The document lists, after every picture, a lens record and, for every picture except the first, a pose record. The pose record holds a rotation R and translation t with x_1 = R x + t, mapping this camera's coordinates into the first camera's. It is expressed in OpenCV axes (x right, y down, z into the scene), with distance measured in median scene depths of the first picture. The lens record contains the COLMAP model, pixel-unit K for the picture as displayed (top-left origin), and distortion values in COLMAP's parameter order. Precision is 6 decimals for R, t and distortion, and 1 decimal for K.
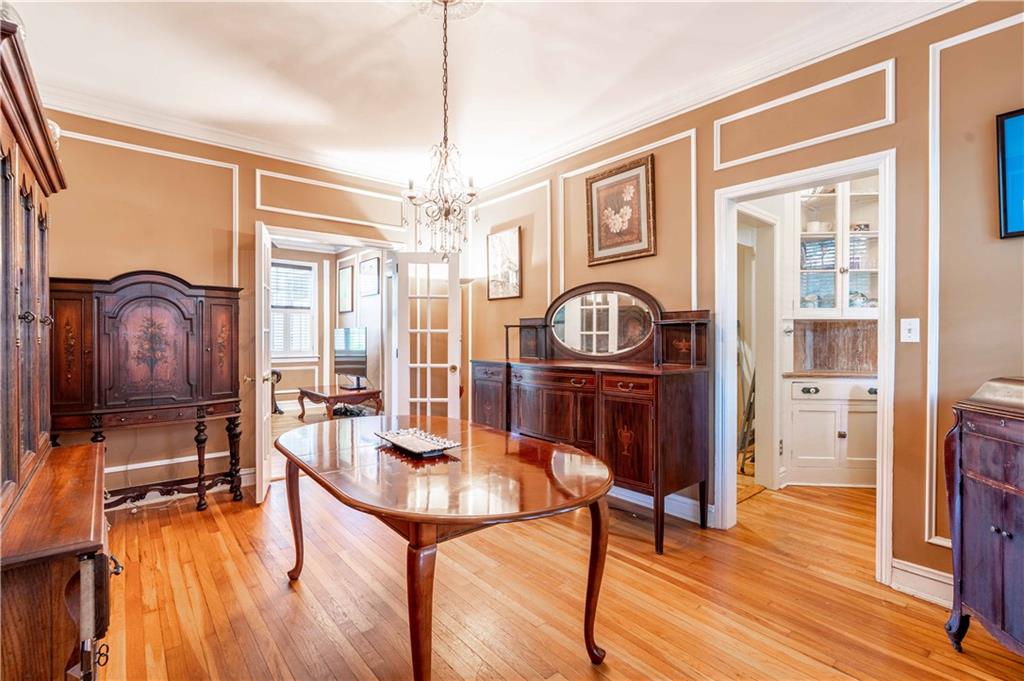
lens RADIAL K [[474.6, 0, 511.2], [0, 474.6, 338.6], [0, 0, 1]] dist [-0.018128, 0.008337]
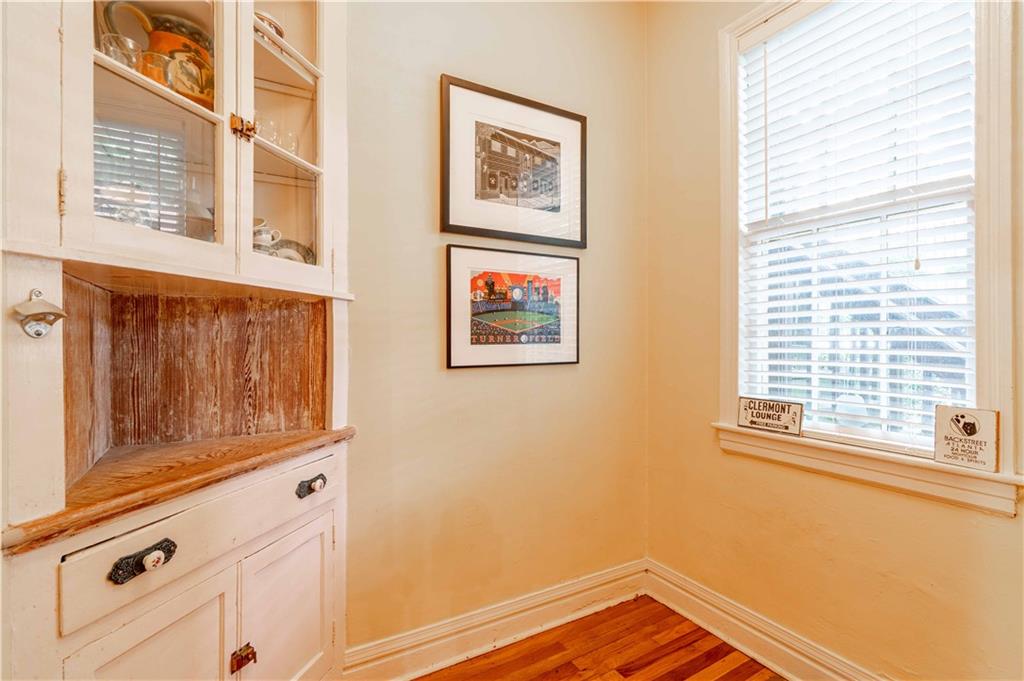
lens RADIAL K [[474.6, 0, 511.2], [0, 474.6, 338.6], [0, 0, 1]] dist [-0.018128, 0.008337]
pose [[0.165182, -0.002519, 0.986260, 0.409663], [0.015599, 0.999878, -0.000059, -0.002977], [-0.986140, 0.015395, 0.165201, 0.741292]]
